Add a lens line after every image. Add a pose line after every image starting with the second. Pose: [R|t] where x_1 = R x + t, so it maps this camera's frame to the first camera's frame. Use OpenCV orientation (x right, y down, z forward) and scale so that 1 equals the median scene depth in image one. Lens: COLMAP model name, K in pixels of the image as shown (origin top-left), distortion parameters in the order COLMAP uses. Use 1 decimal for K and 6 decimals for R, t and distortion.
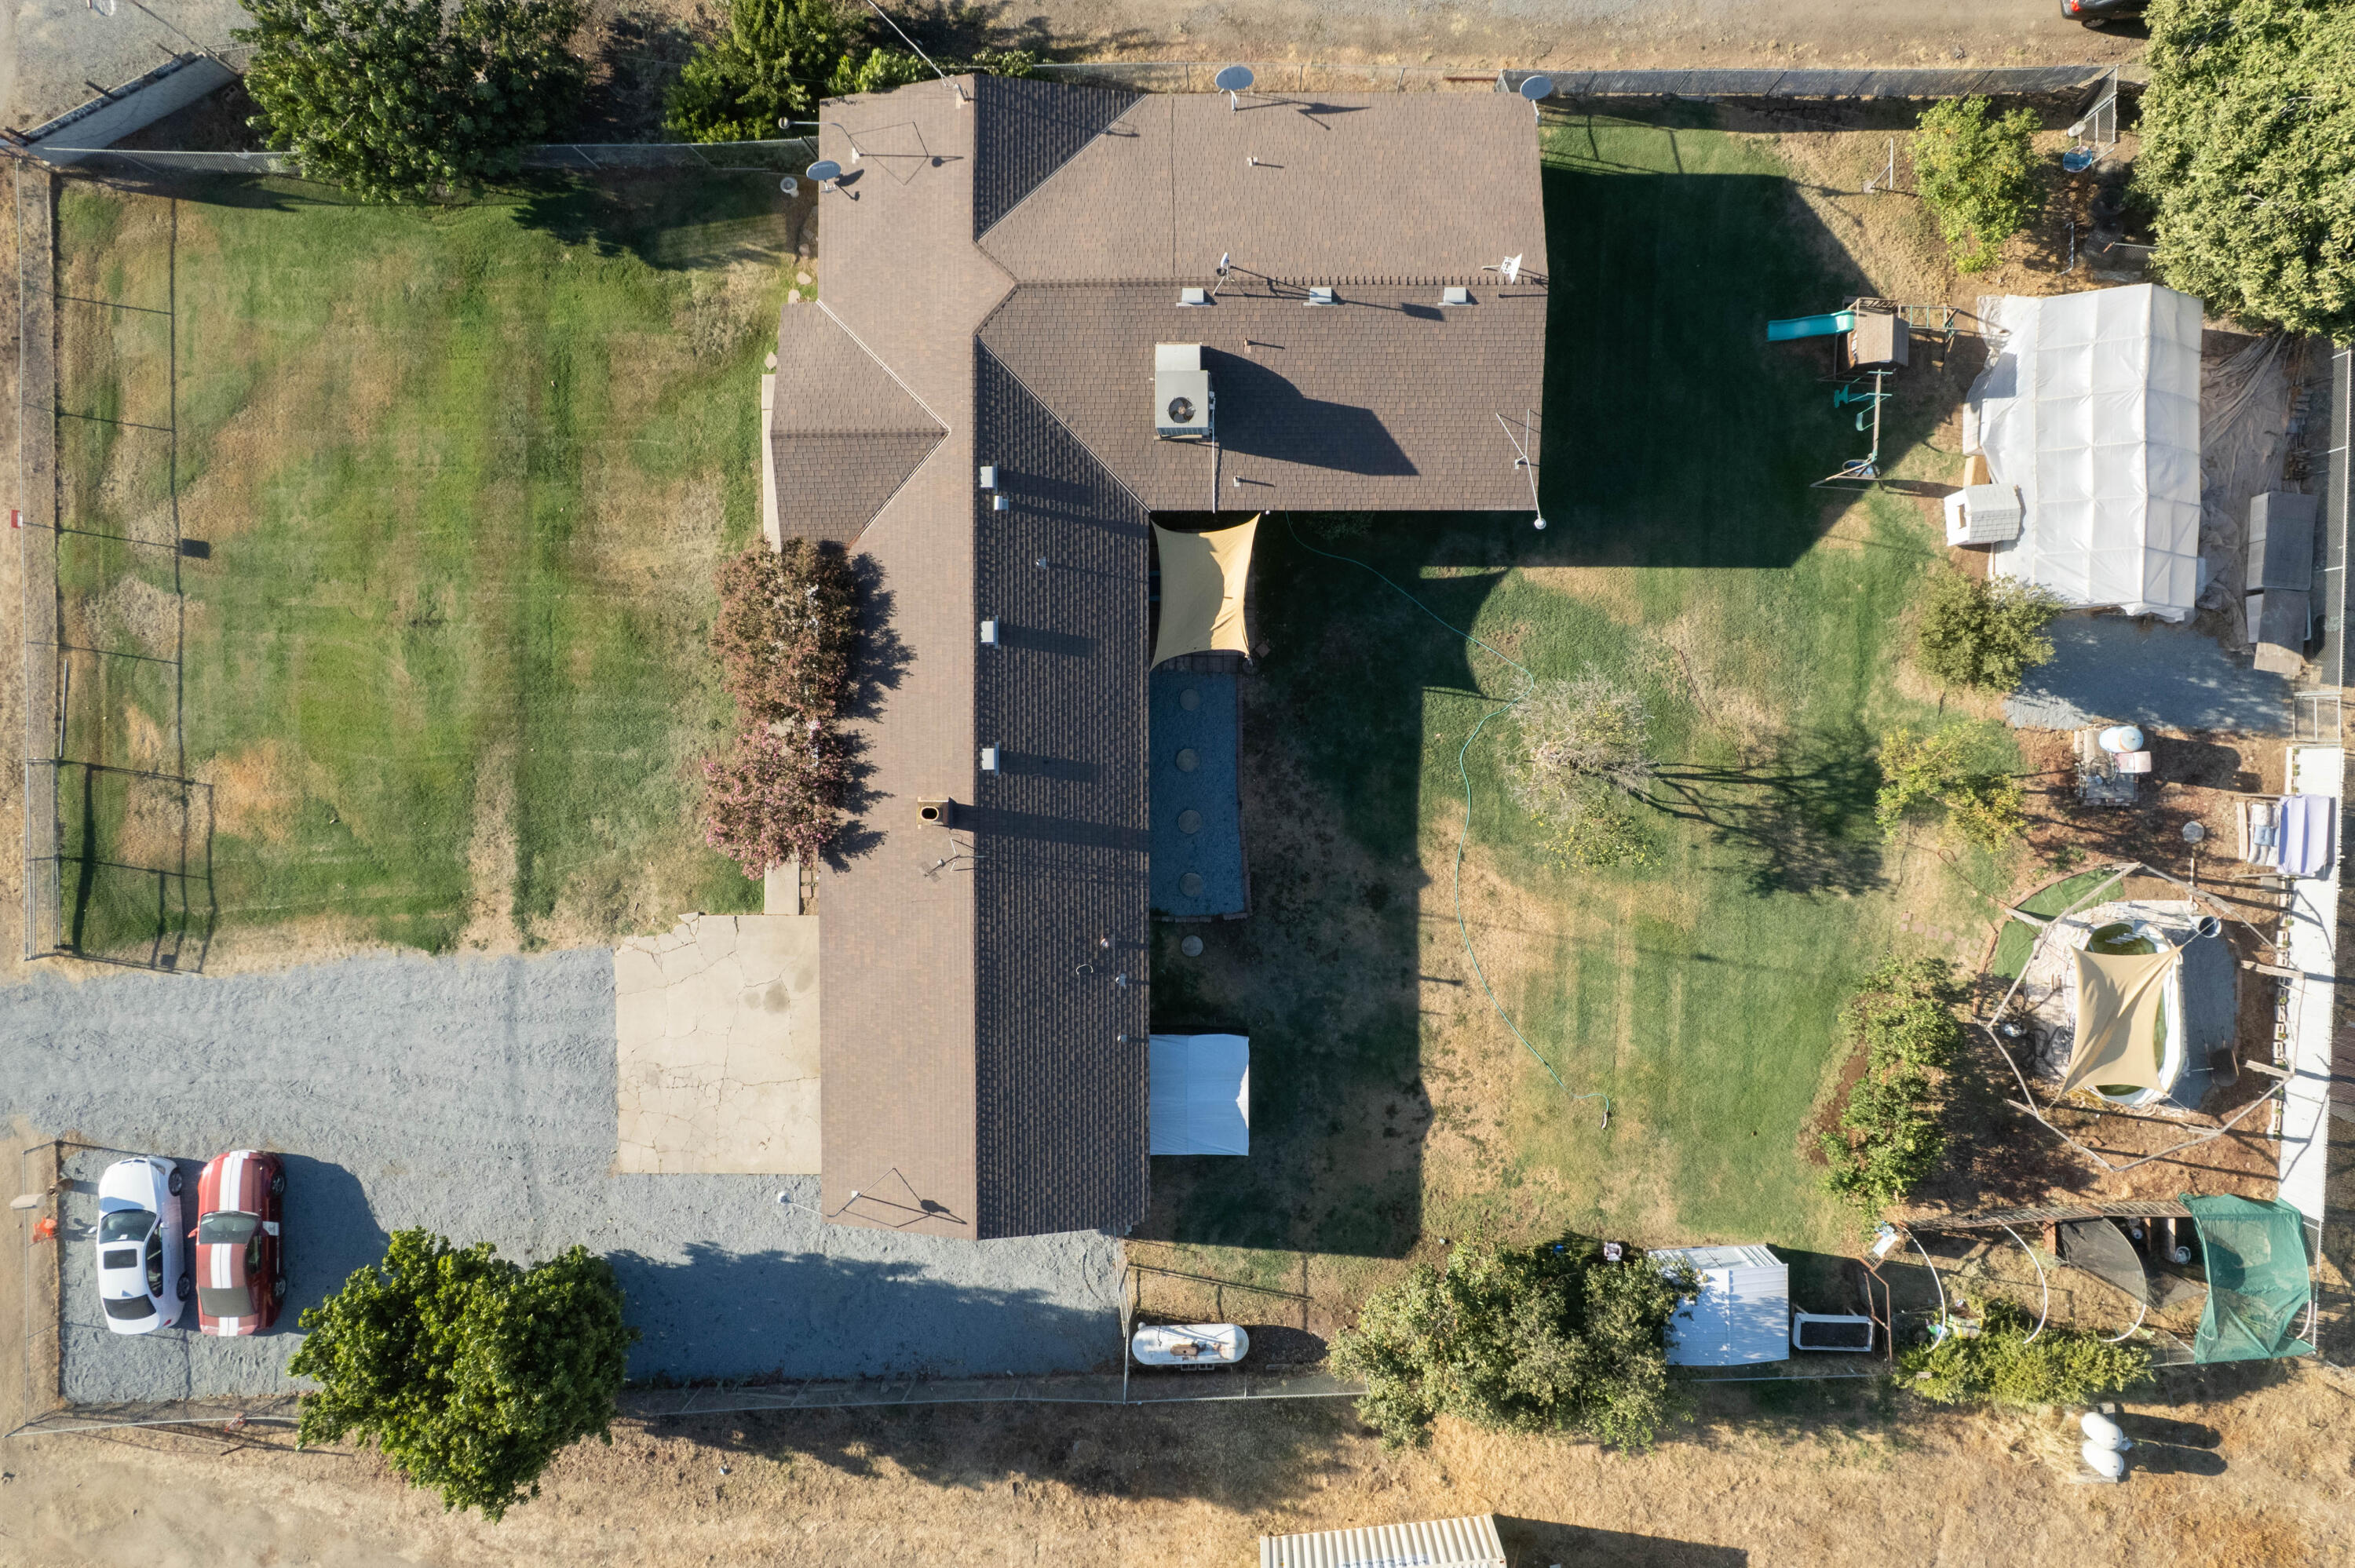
lens RADIAL K [[1505.7, 0, 1197.9], [0, 1505.7, 765.3], [0, 0, 1]] dist [-0.061884, 0.042733]
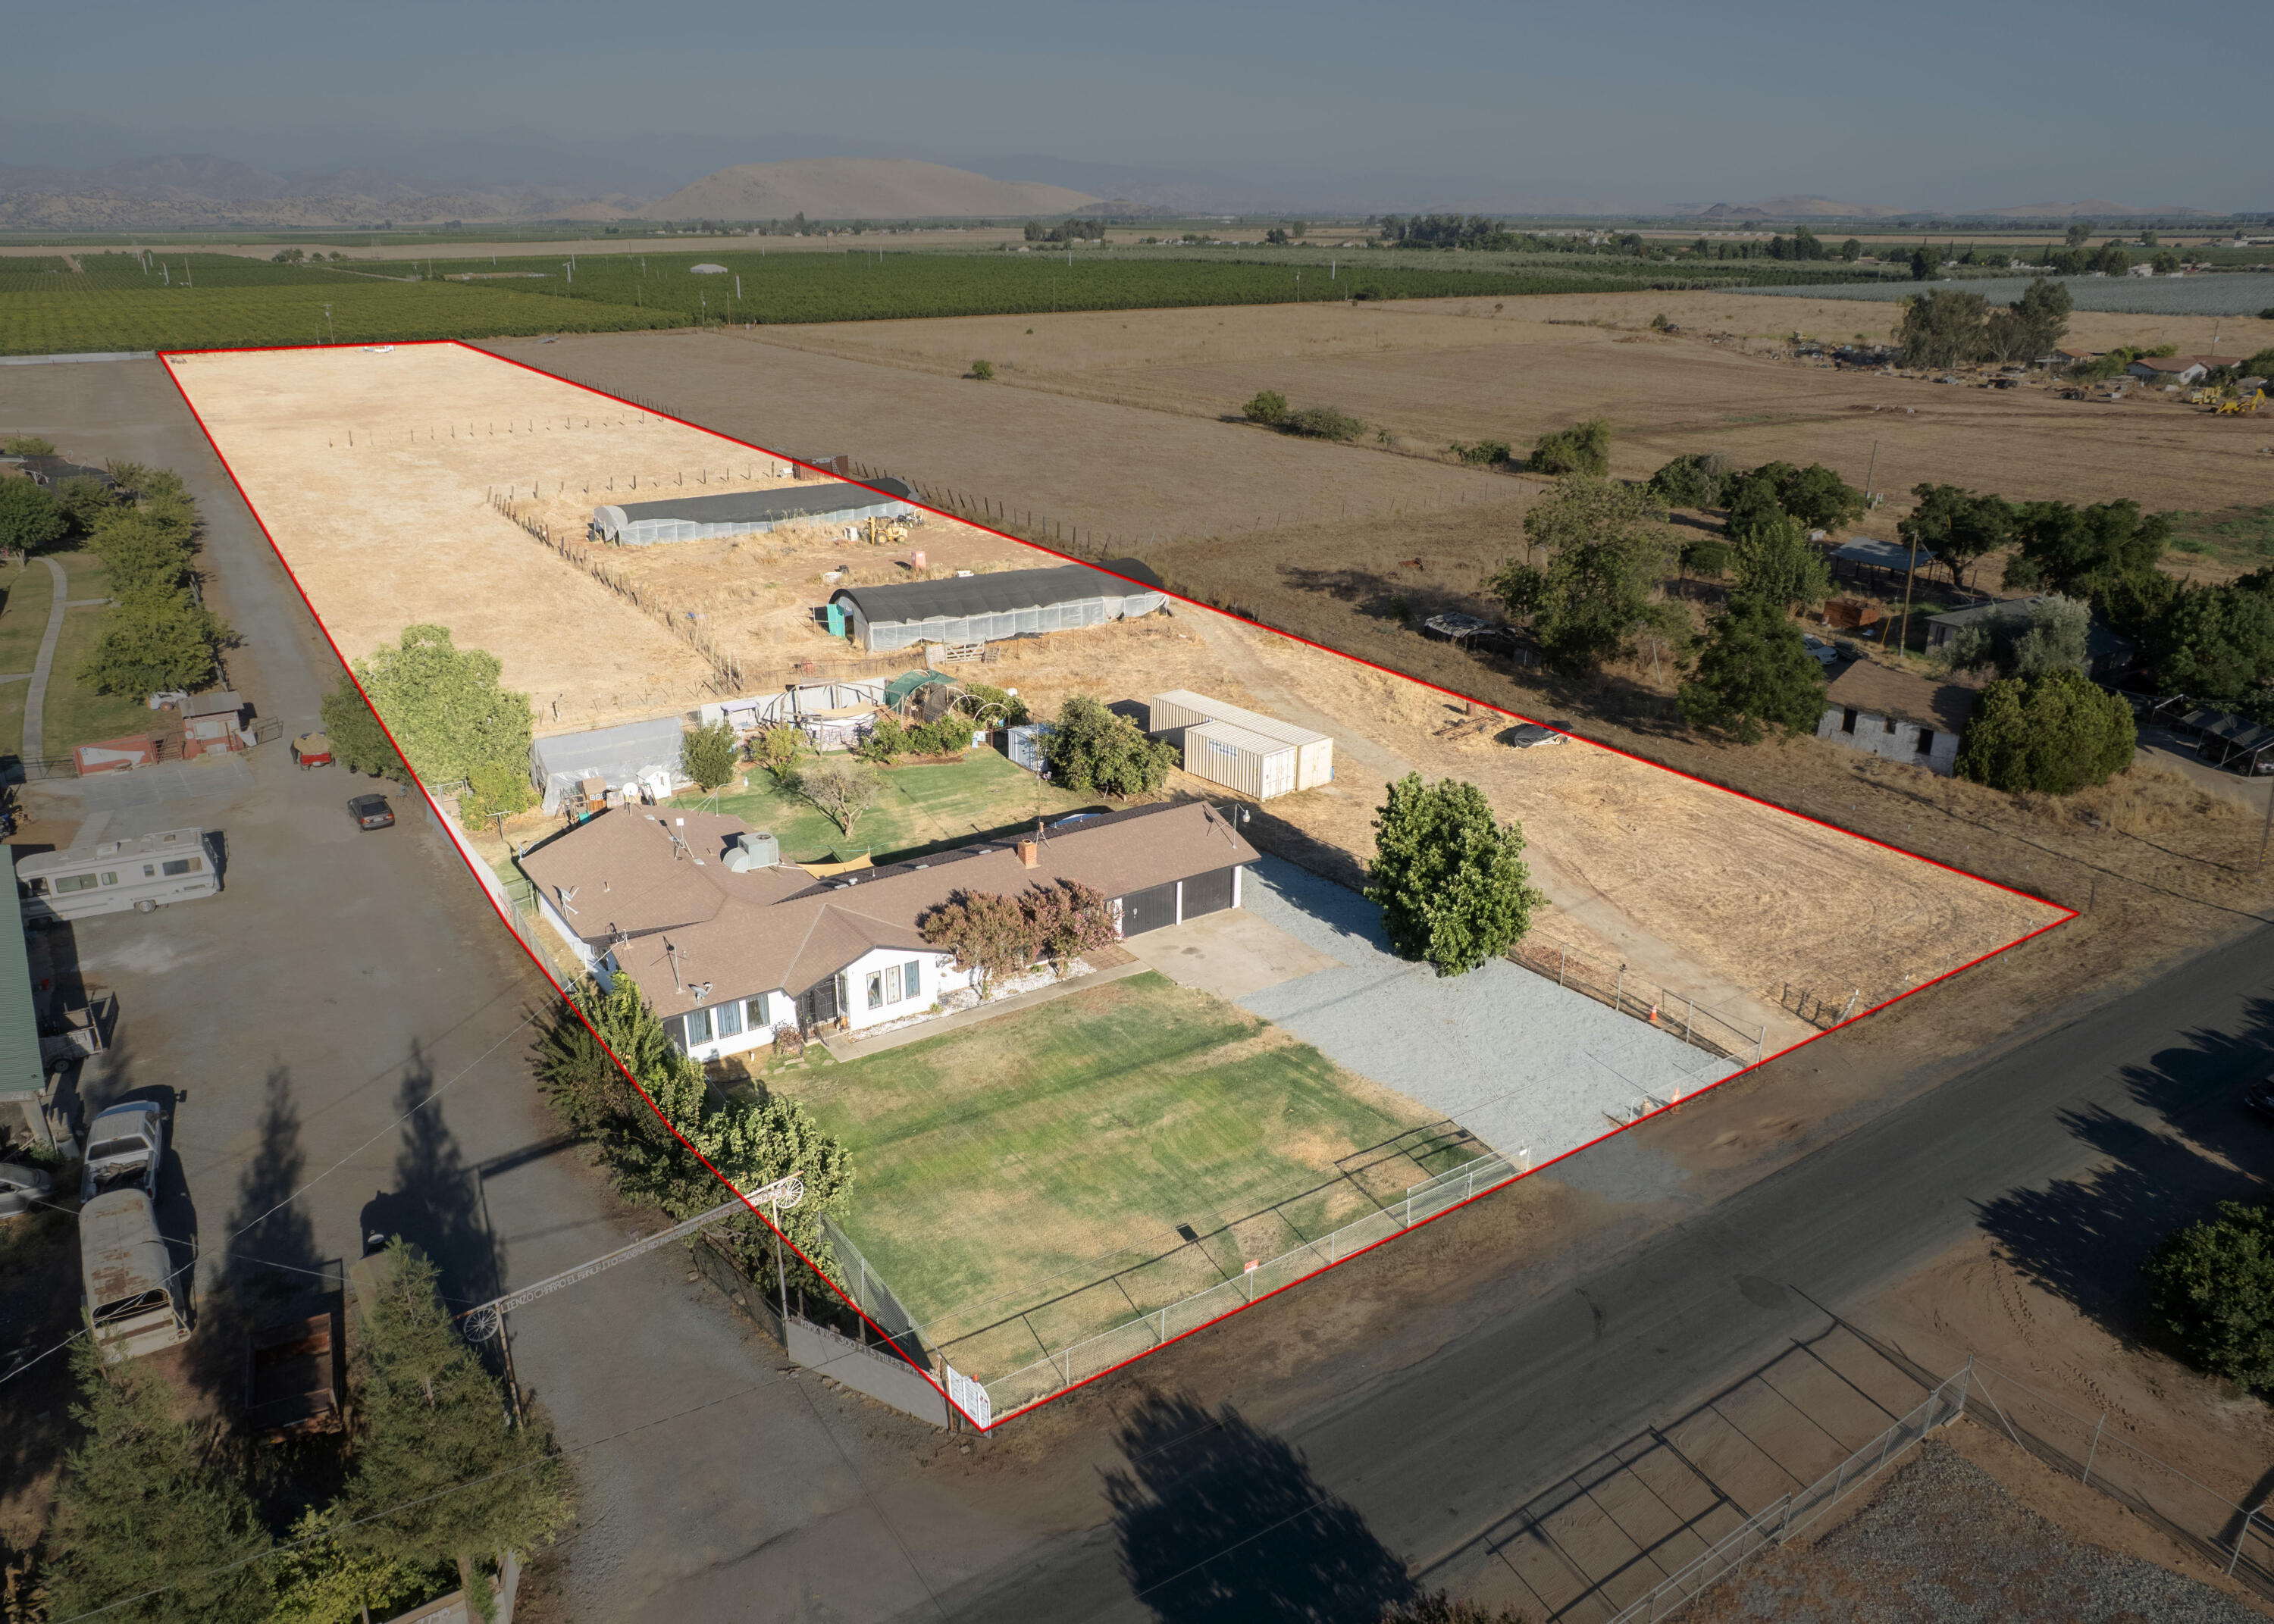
lens RADIAL K [[1569.3, 0, 1081.2], [0, 1569.3, 806.5], [0, 0, 1]] dist [-0.053213, 0.001241]
pose [[-0.549906, -0.287376, 0.784231, -1.495905], [0.835150, -0.201908, 0.511623, -0.772536], [0.011315, 0.936295, 0.351032, 0.264166]]
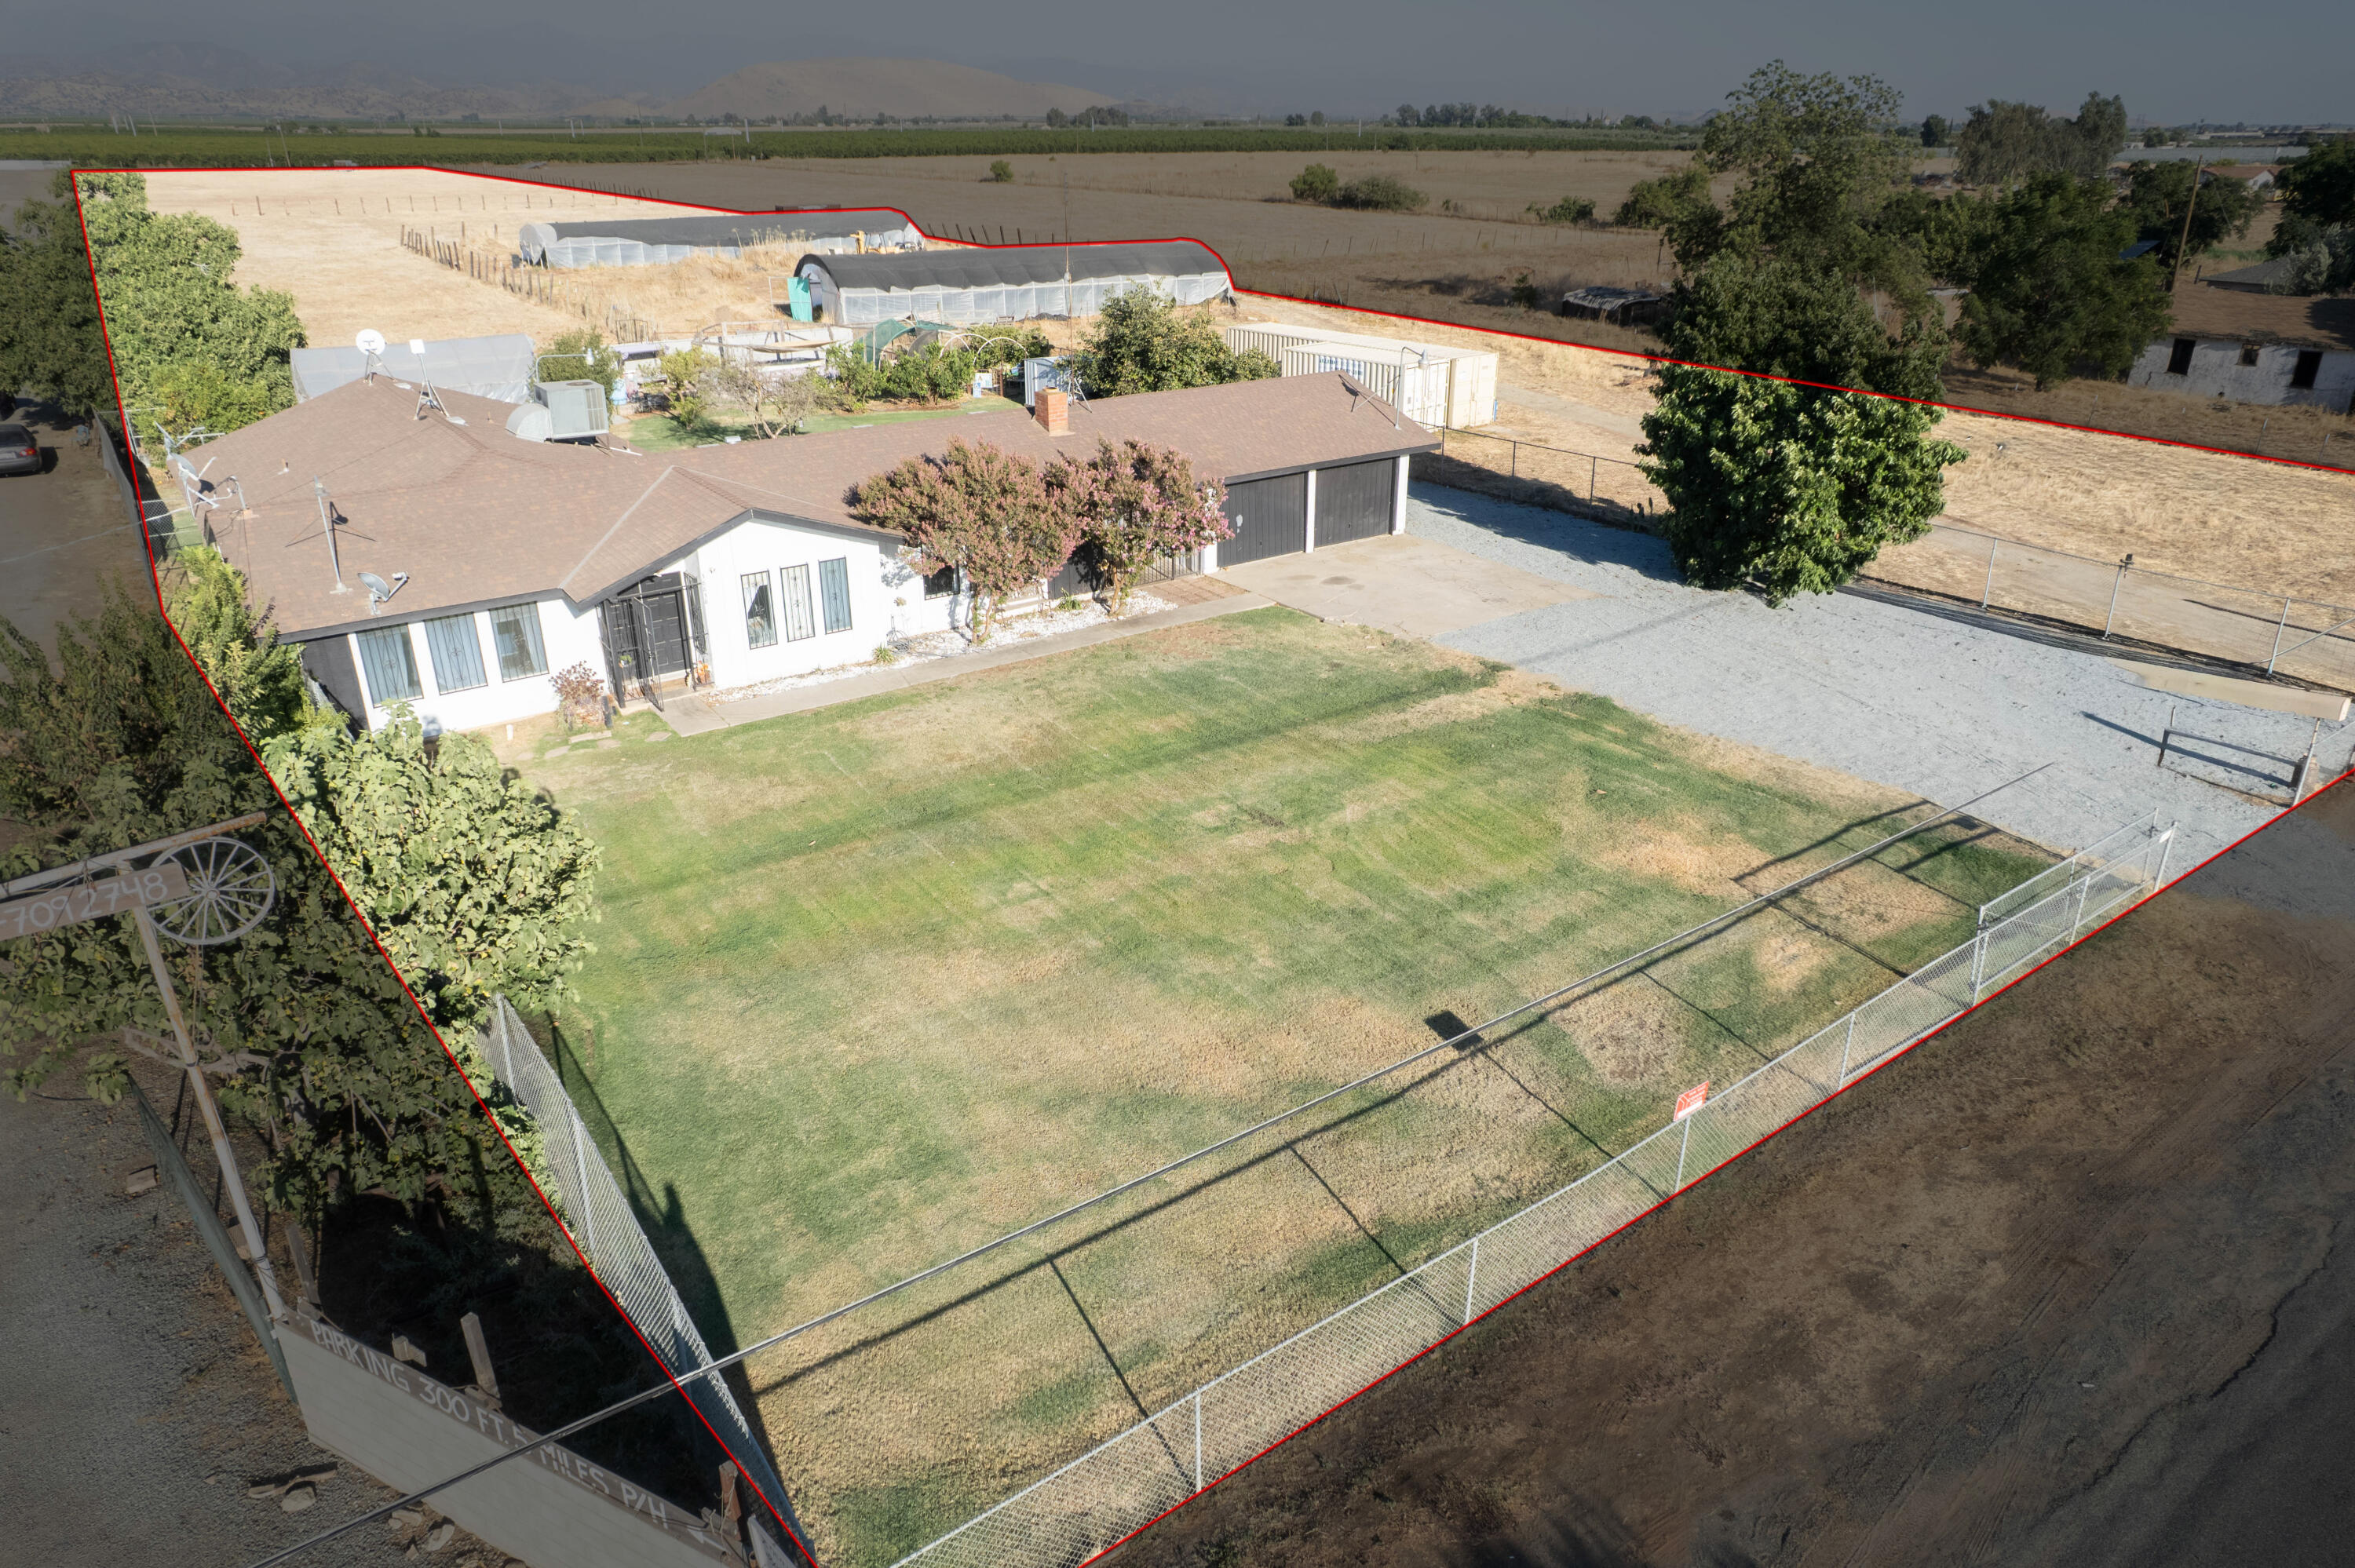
lens RADIAL K [[1505.7, 0, 1197.9], [0, 1505.7, 765.3], [0, 0, 1]] dist [-0.061884, 0.042733]
pose [[-0.598082, -0.313224, 0.737692, -0.958224], [0.801398, -0.242563, 0.546739, -0.452990], [0.007685, 0.918180, 0.396090, 0.736629]]
